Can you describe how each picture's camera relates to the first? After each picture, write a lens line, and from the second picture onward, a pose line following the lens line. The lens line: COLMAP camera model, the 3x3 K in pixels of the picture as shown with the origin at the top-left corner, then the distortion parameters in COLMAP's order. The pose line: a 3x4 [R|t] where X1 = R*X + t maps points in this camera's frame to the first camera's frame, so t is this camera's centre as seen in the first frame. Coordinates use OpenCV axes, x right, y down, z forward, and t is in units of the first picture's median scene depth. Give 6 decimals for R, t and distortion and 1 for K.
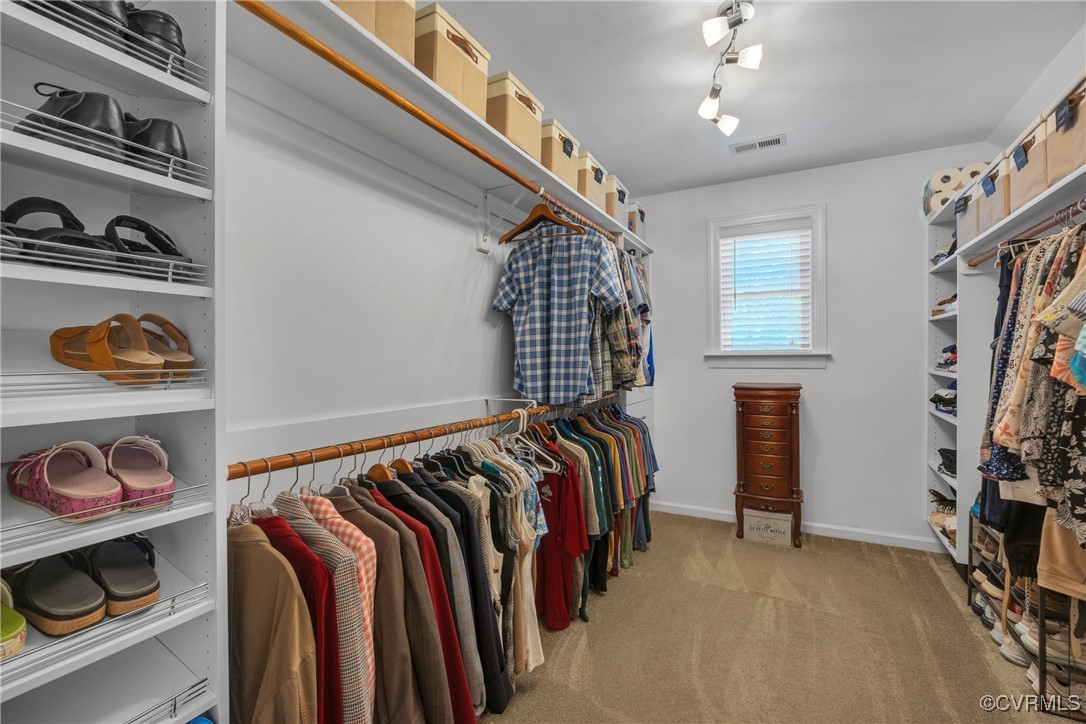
lens RADIAL K [[501.3, 0, 539.0], [0, 501.3, 363.8], [0, 0, 1]] dist [0.000654, -0.000052]
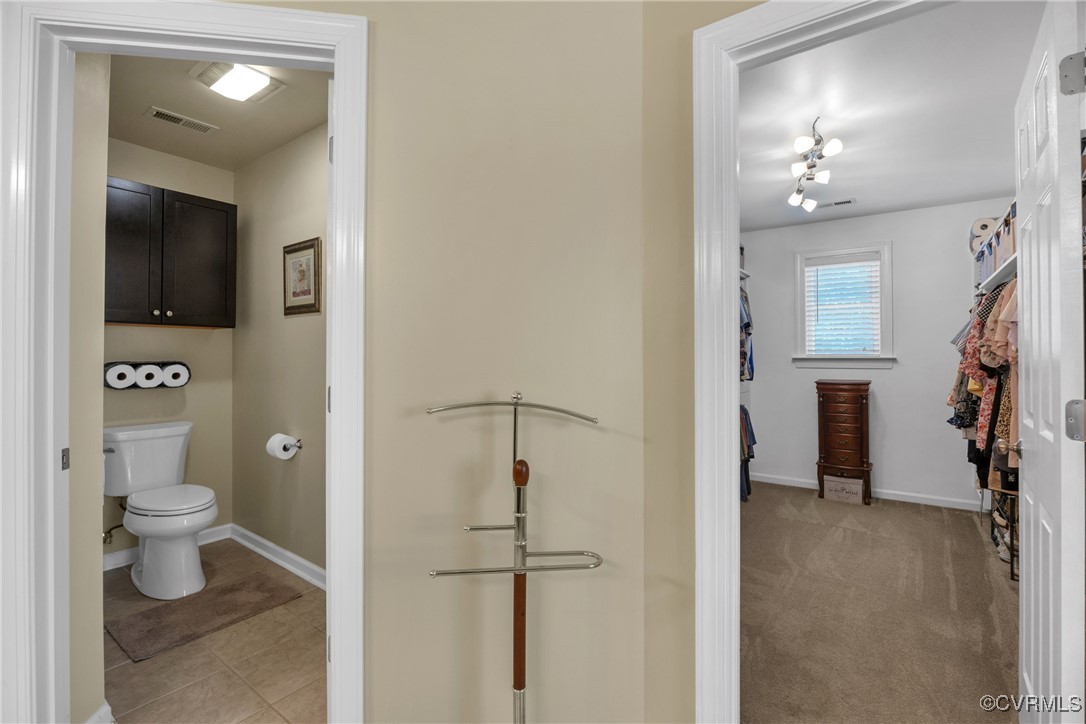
lens RADIAL K [[501.3, 0, 548.7], [0, 501.3, 354.4], [0, 0, 1]] dist [0.000654, -0.000052]
pose [[0.991203, 0.005764, -0.132224, -0.139055], [-0.007939, 0.999842, -0.015926, -0.000108], [0.132112, 0.016835, 0.991092, -0.416226]]
